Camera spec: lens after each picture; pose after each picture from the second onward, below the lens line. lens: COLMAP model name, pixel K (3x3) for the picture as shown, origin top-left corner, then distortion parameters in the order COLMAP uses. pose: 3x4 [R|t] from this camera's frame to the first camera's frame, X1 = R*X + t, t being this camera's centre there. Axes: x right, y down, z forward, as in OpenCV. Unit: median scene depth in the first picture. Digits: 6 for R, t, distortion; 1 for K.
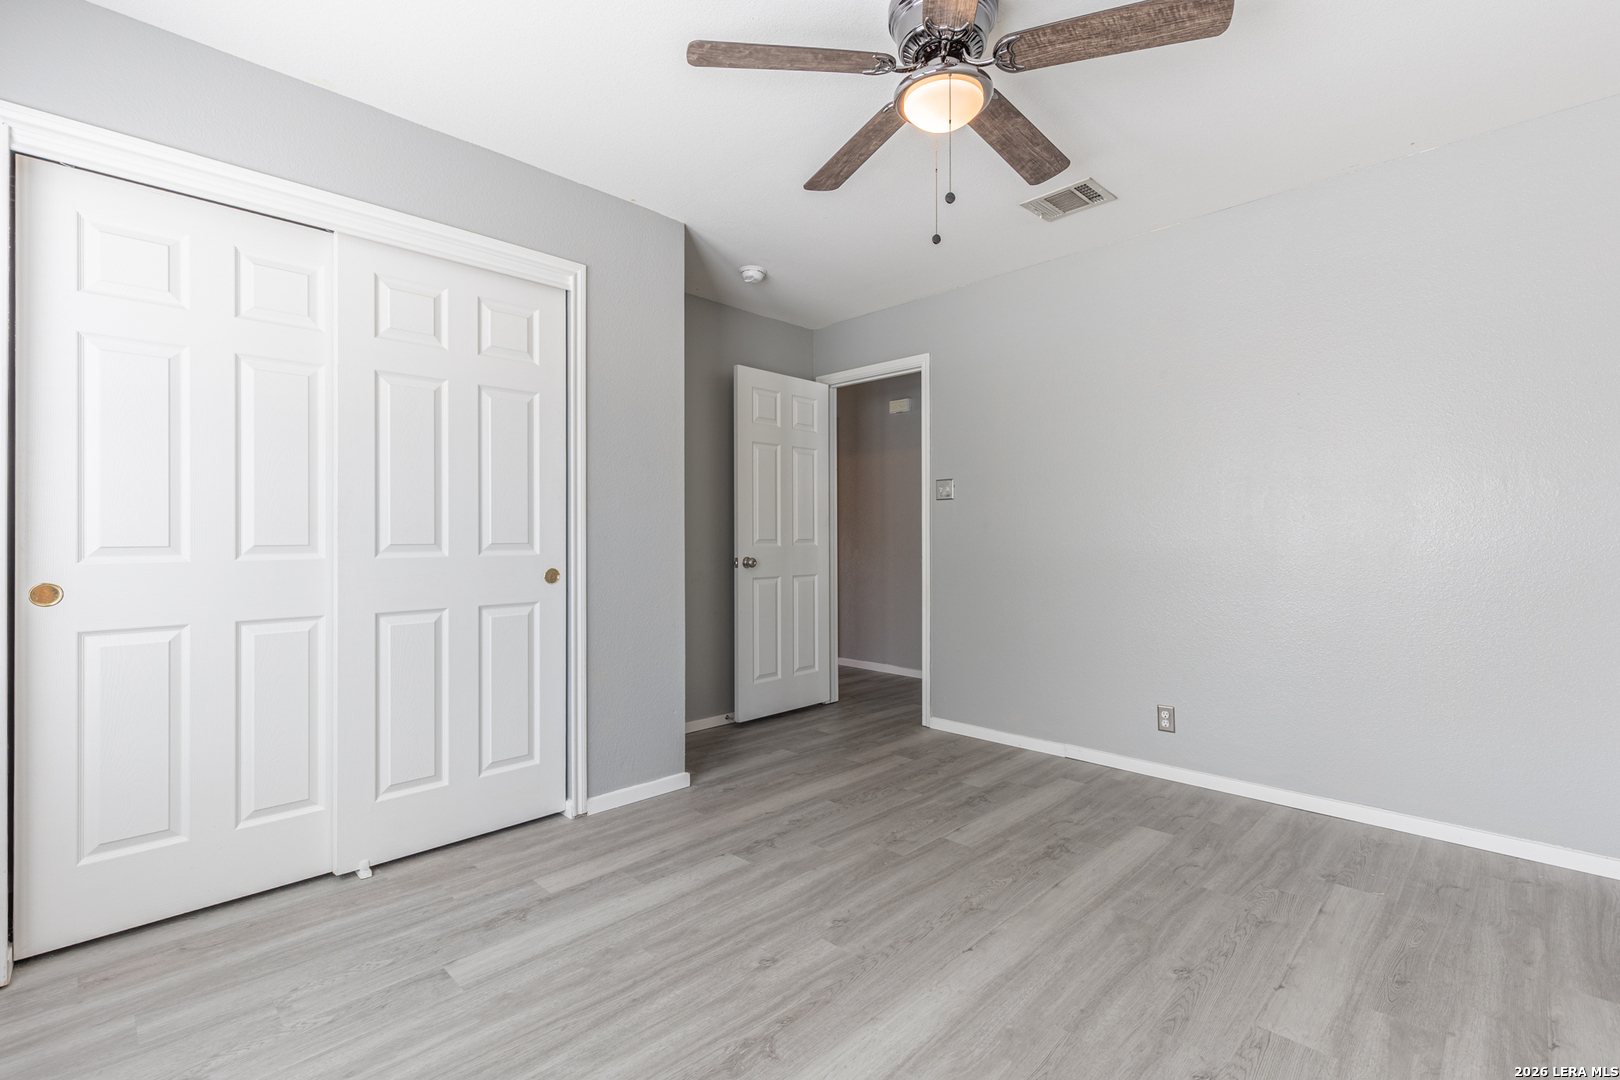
lens RADIAL K [[733.5, 0, 815.1], [0, 733.5, 534.8], [0, 0, 1]] dist [0.008318, -0.000640]
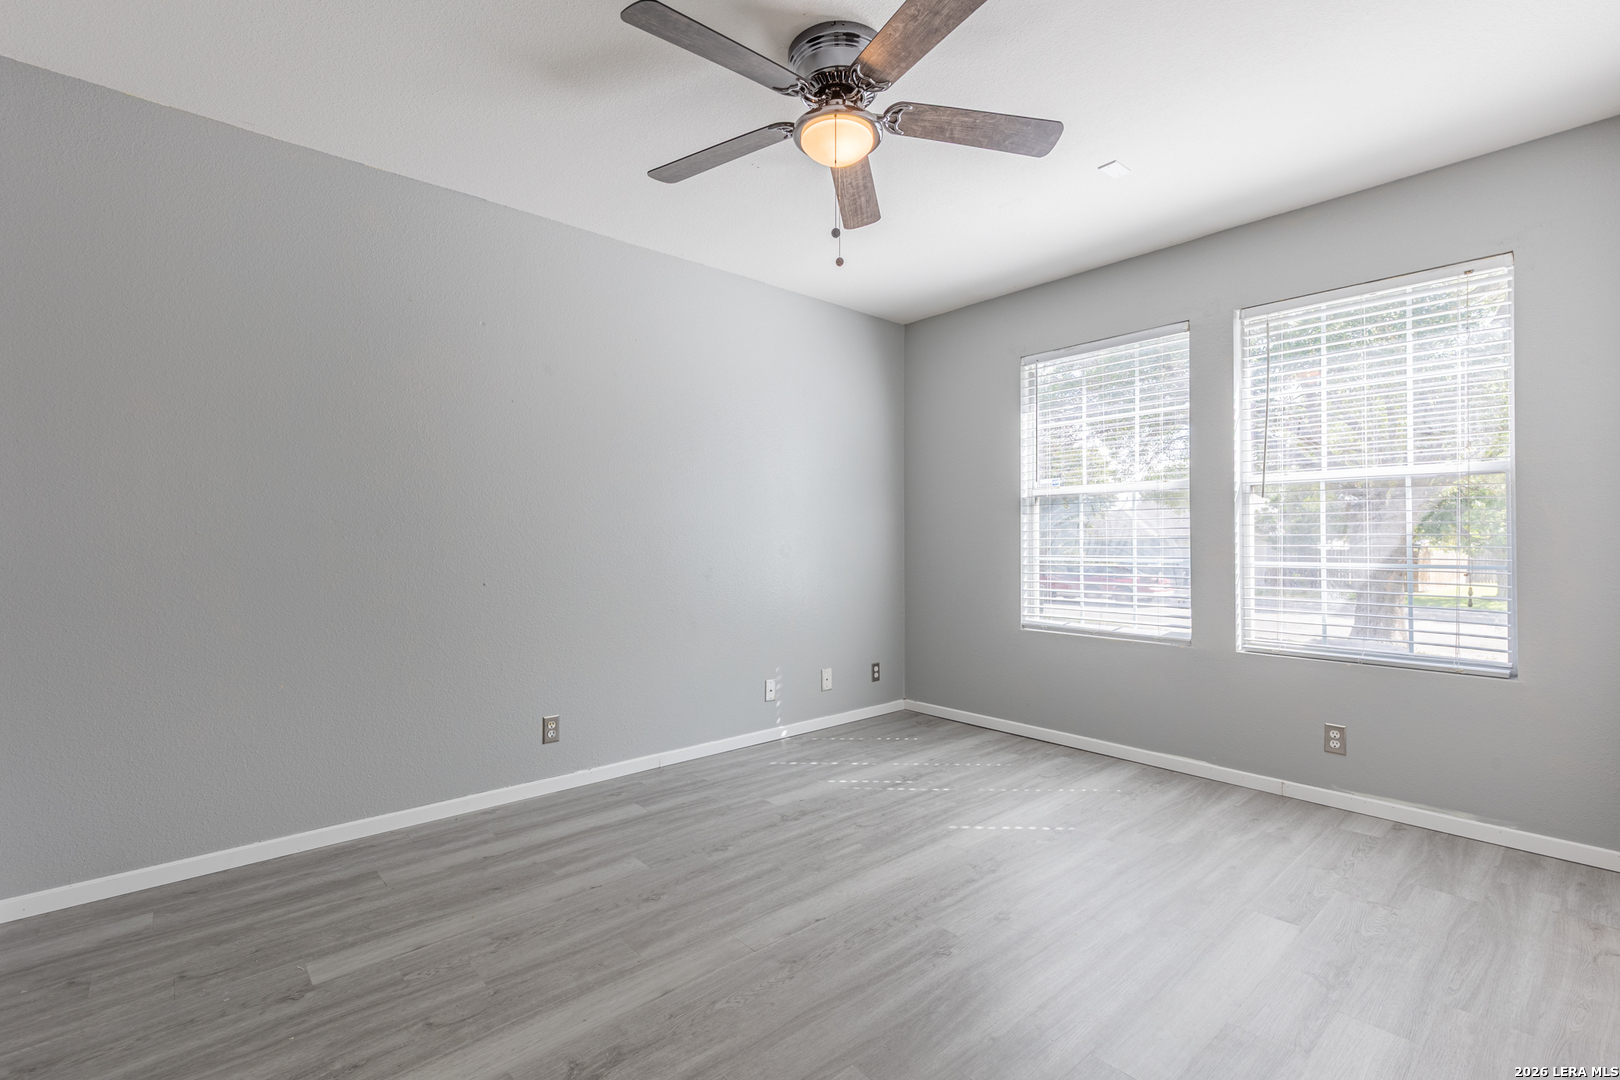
lens RADIAL K [[733.5, 0, 815.1], [0, 733.5, 534.8], [0, 0, 1]] dist [0.008318, -0.000640]
pose [[-0.998008, 0.006610, 0.062744, 0.134537], [0.005874, 0.999912, -0.011910, 0.007281], [-0.062817, -0.011517, -0.997959, 1.969092]]
